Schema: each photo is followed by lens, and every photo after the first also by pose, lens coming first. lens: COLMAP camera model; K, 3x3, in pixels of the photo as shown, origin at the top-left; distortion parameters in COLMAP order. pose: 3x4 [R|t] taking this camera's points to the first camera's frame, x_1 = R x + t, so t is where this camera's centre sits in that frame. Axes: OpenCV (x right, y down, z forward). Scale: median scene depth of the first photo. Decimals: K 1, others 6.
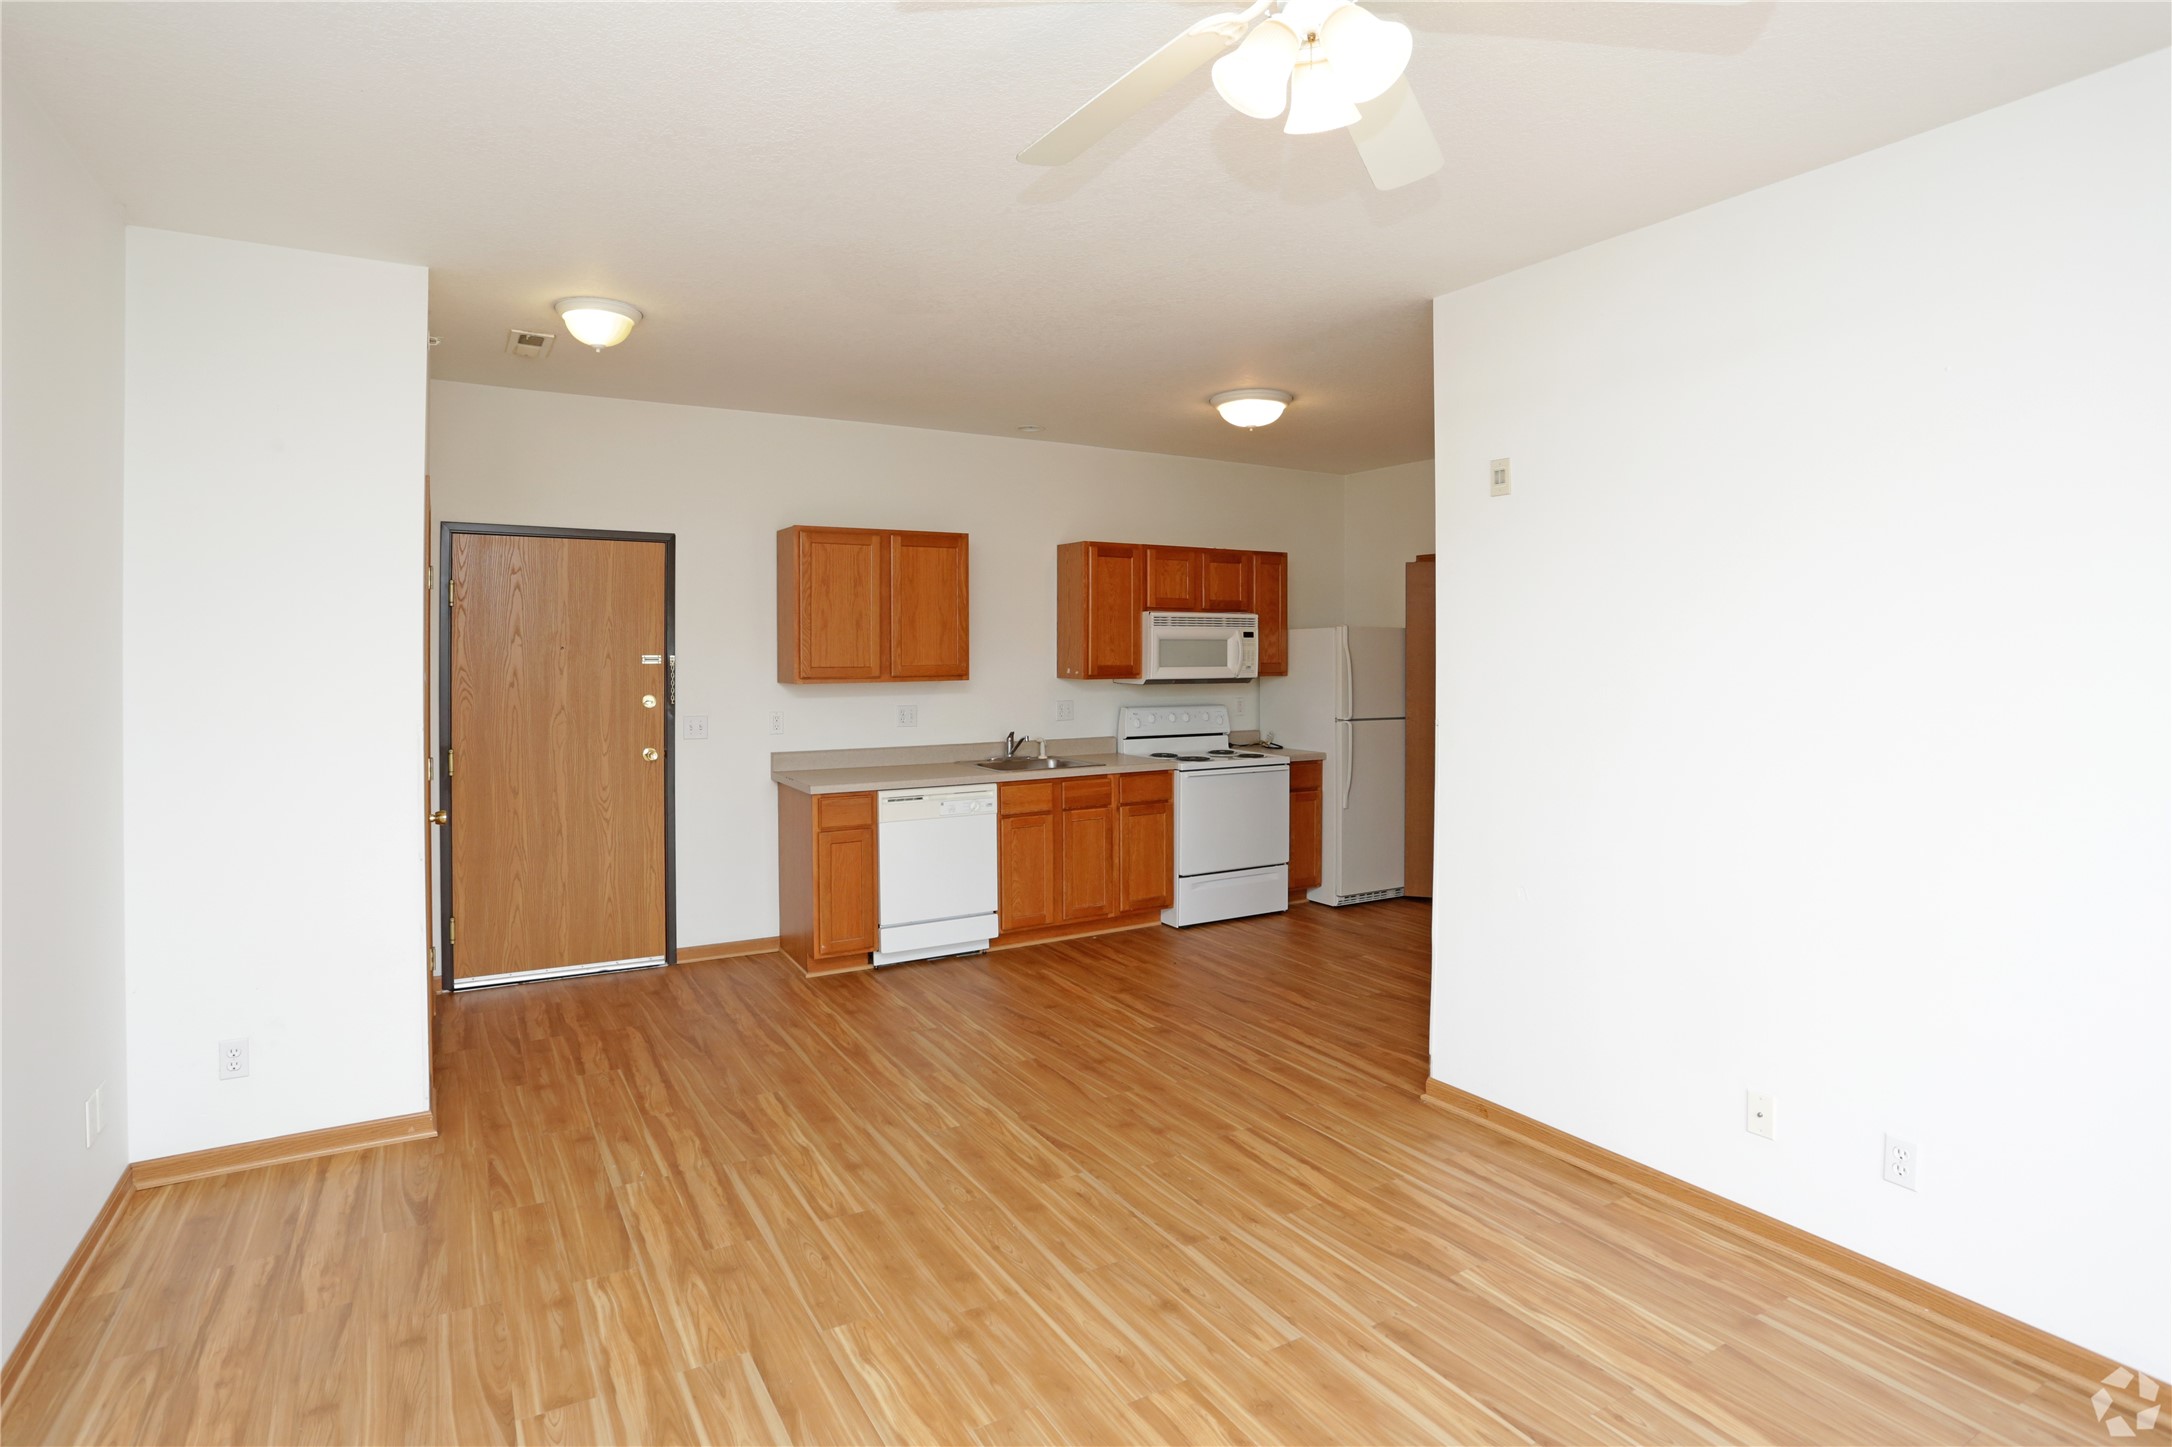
lens RADIAL K [[1087.5, 0, 1086.5], [0, 1087.5, 747.4], [0, 0, 1]] dist [-0.034414, 0.000789]
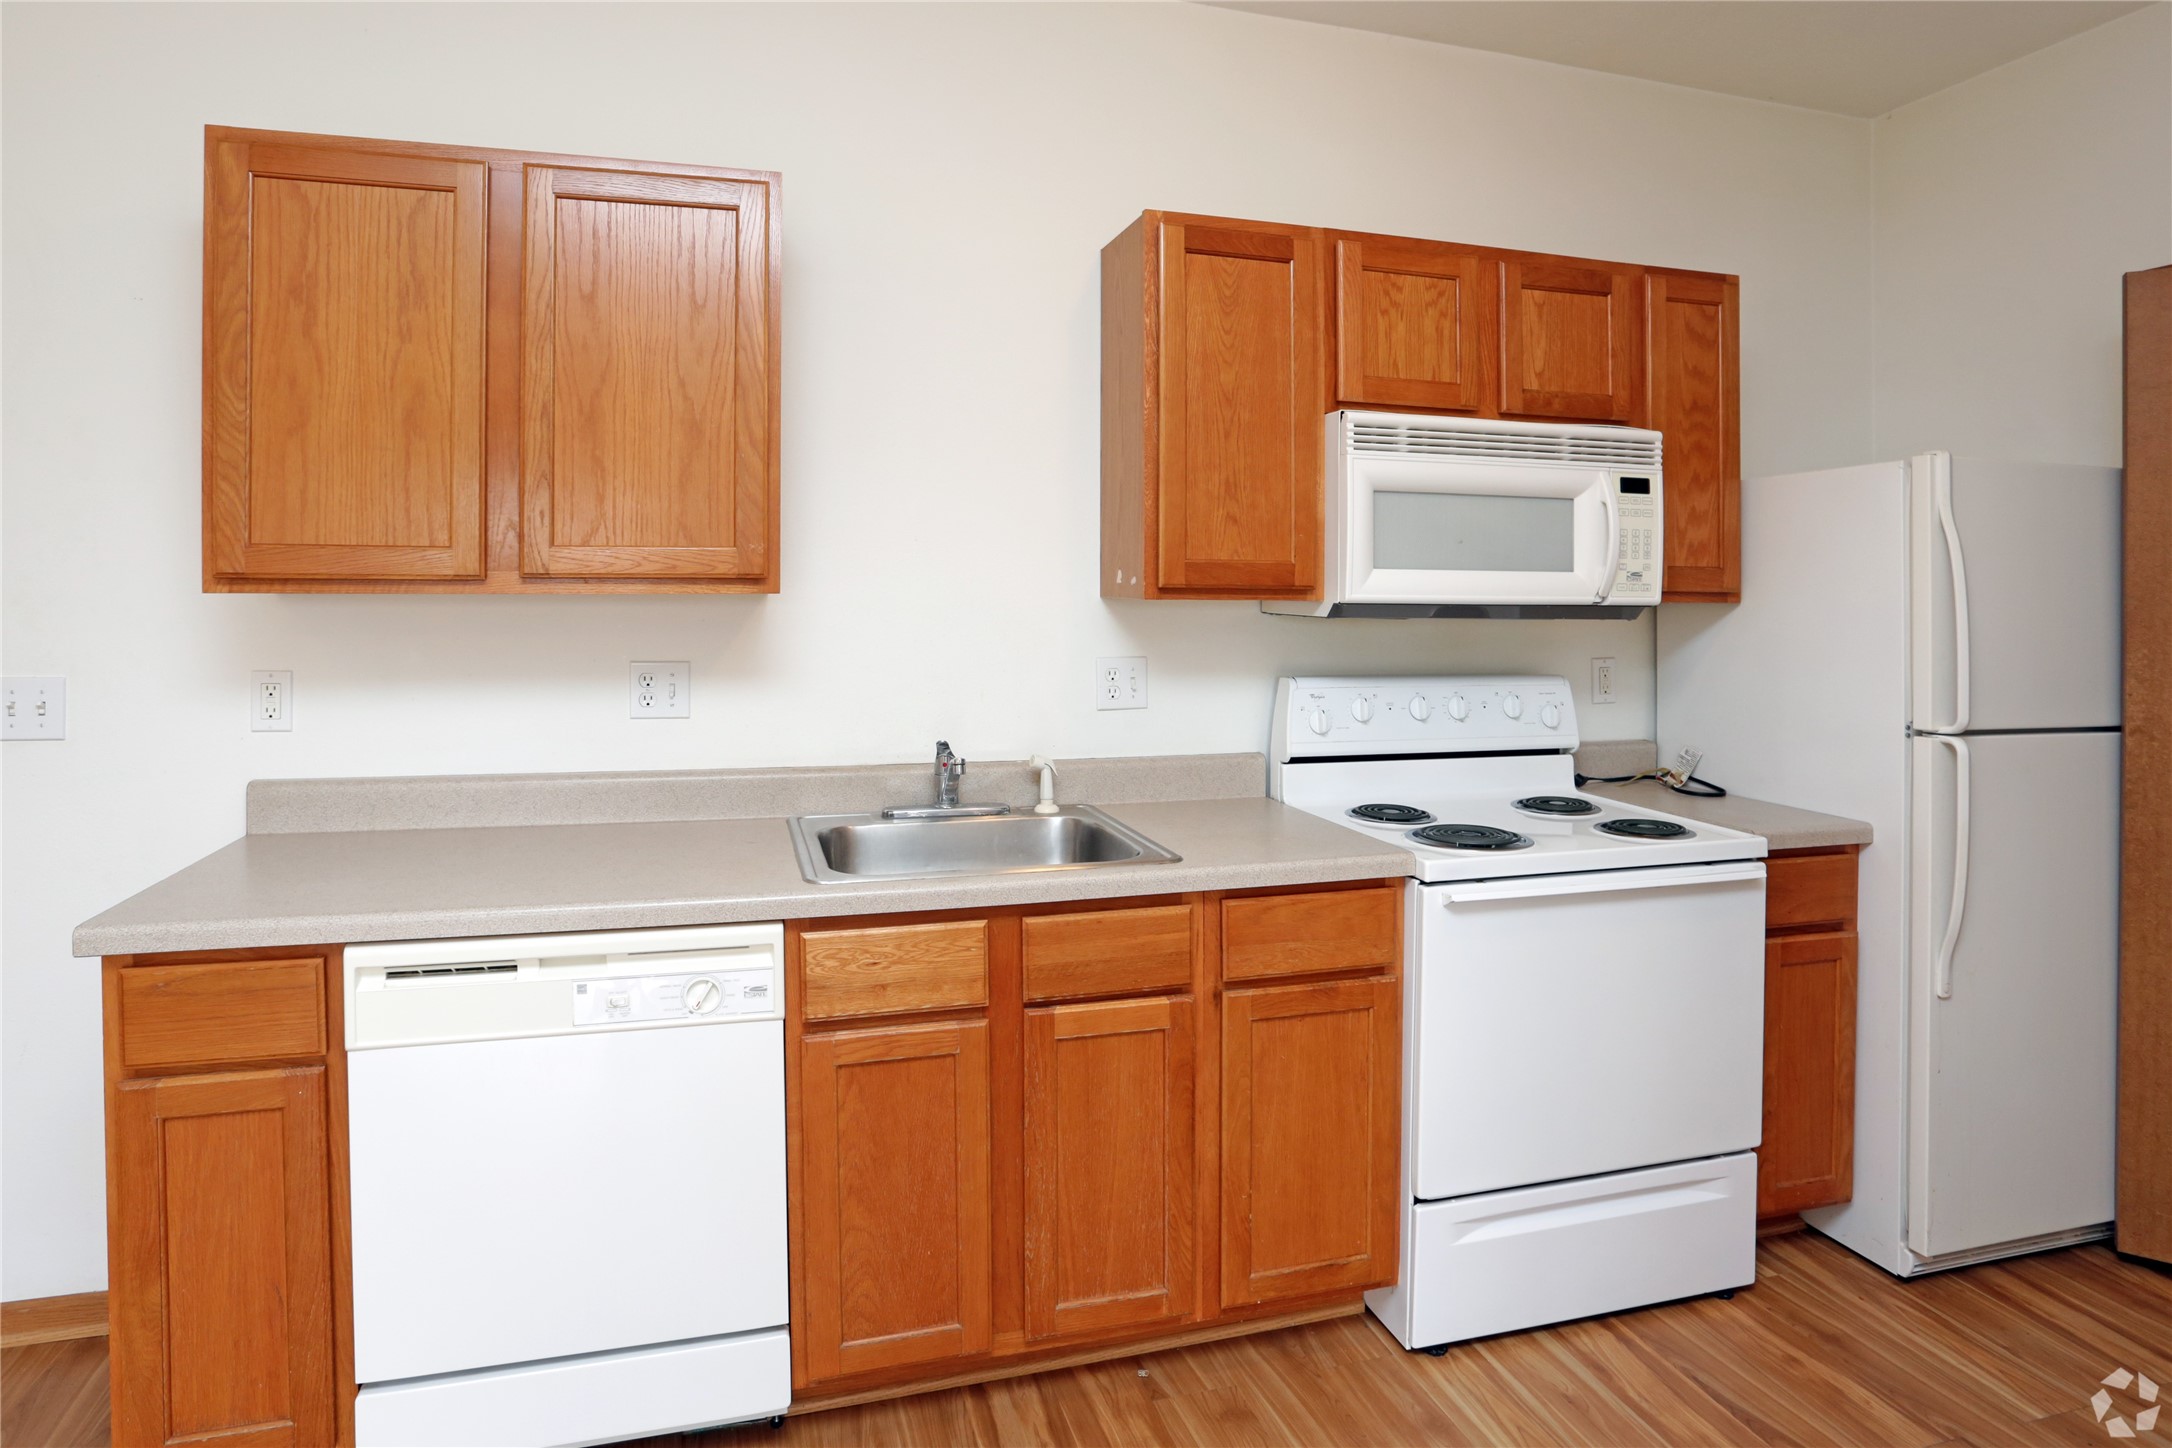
lens RADIAL K [[1198.1, 0, 1085.8], [0, 1198.1, 603.6], [0, 0, 1]] dist [-0.045571, 0.000796]
pose [[0.969421, 0.010561, -0.245174, 0.071849], [-0.030487, 0.996517, -0.077620, -0.029480], [0.243500, 0.082721, 0.966367, 0.601648]]
